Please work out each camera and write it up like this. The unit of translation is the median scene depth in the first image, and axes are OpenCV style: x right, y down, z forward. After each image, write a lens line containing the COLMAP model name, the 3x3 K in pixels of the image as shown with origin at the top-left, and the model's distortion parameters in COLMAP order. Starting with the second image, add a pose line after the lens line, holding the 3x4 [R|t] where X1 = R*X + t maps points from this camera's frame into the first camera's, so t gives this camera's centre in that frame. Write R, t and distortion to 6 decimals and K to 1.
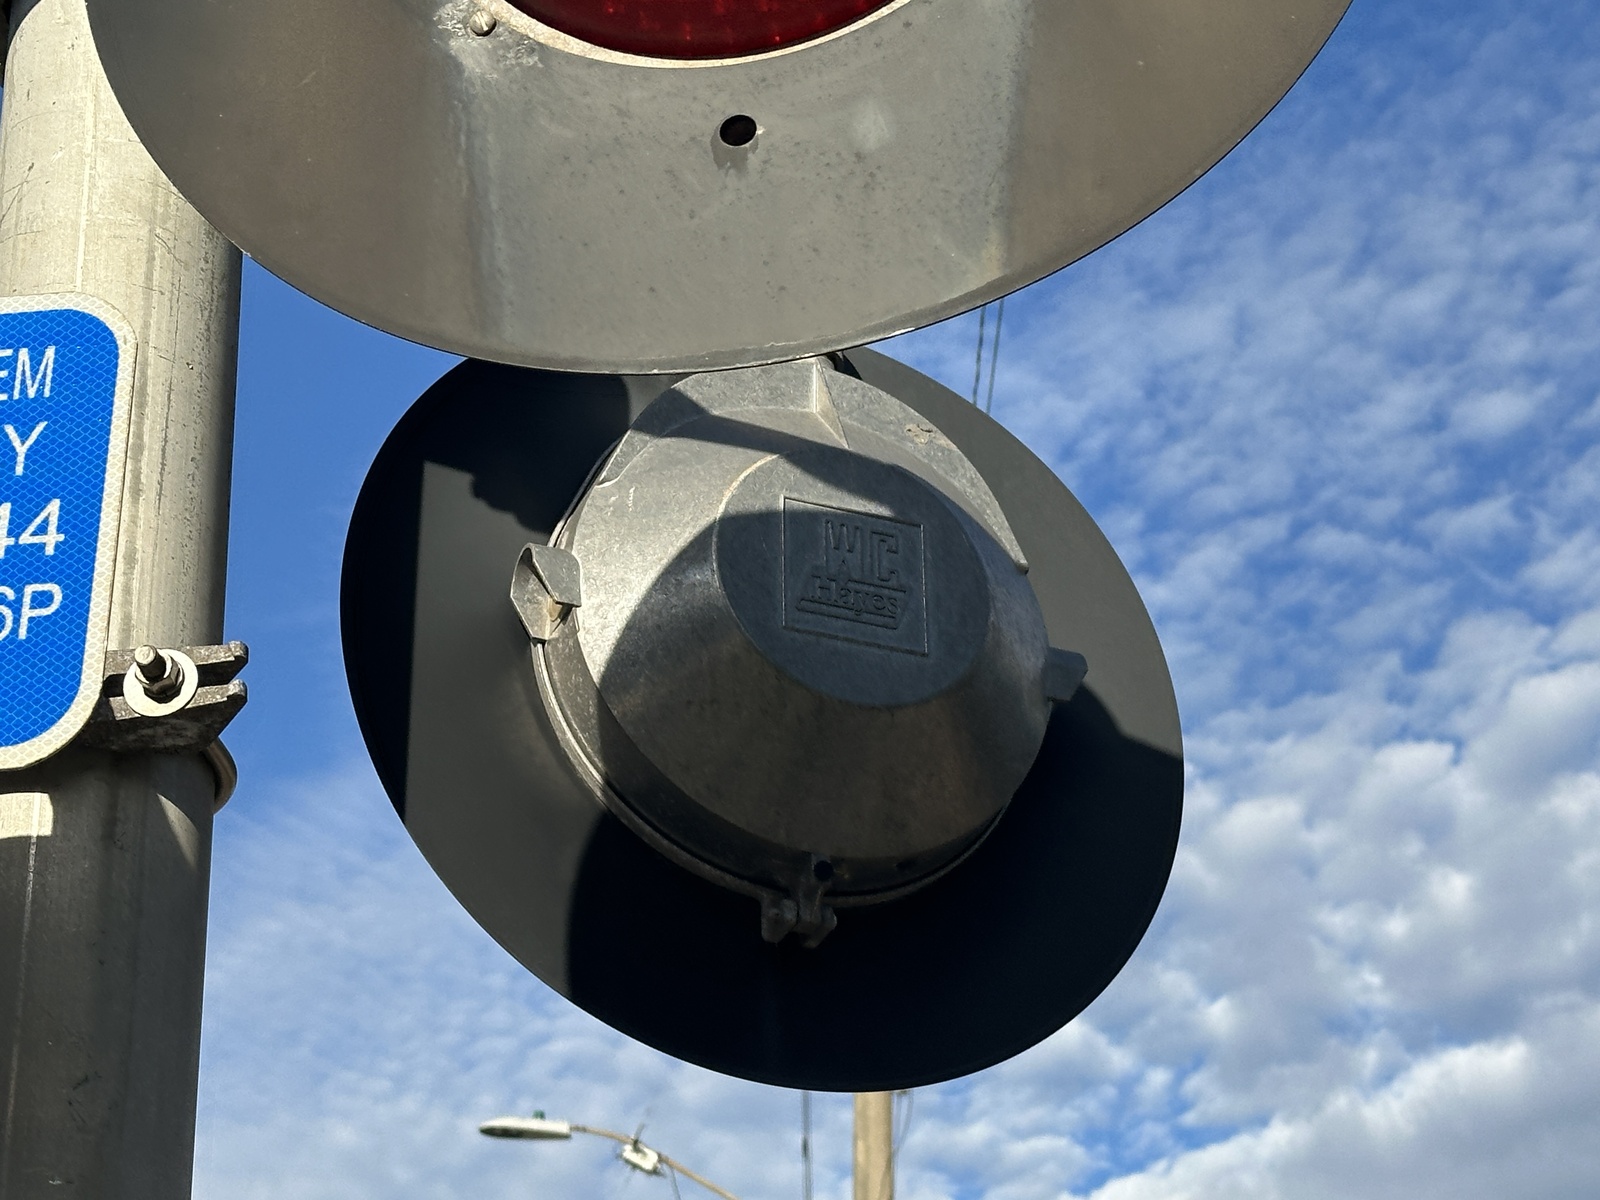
lens RADIAL K [[3243.7, 0, 830.8], [0, 3243.7, 663.0], [0, 0, 1]] dist [0.125234, 0.000000]
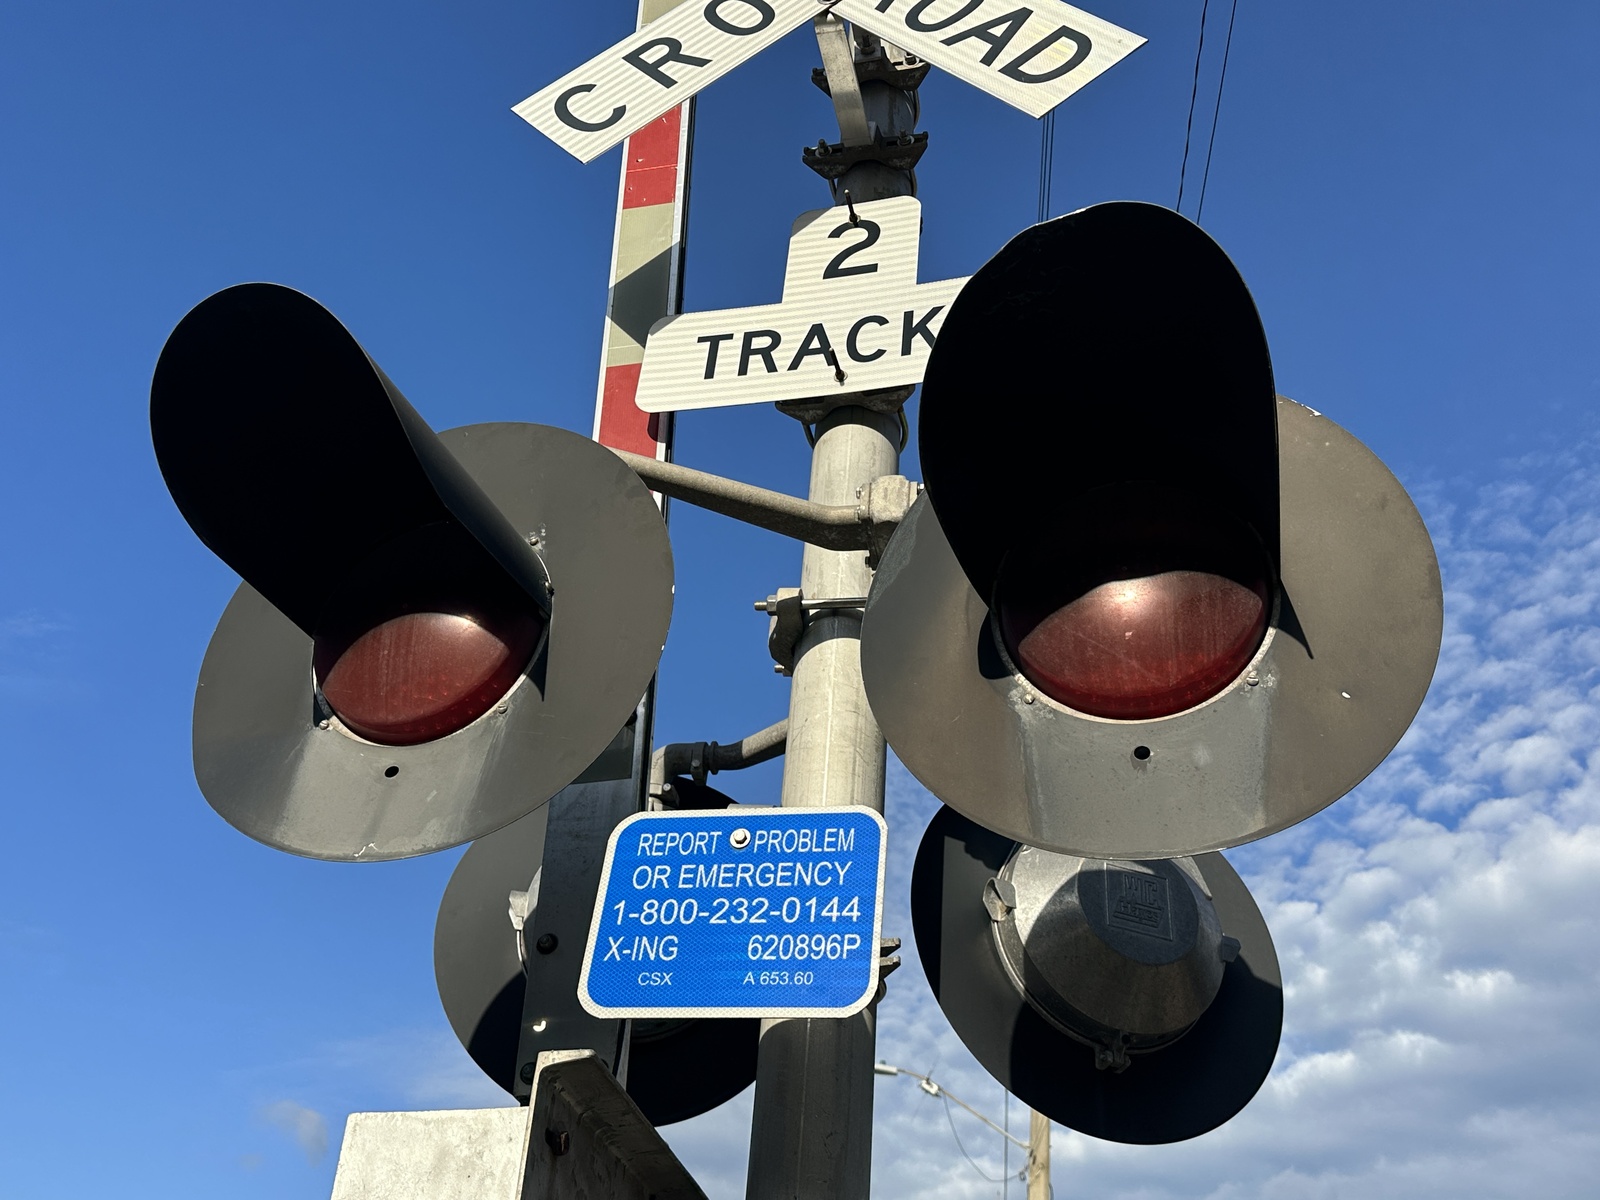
lens RADIAL K [[1468.3, 0, 827.4], [0, 1468.3, 587.3], [0, 0, 1]] dist [0.056698, 0.000000]
pose [[0.990963, 0.028915, -0.130980, -0.089361], [-0.050668, 0.984835, -0.165929, -0.068700], [0.124196, 0.171066, 0.977401, -0.080596]]
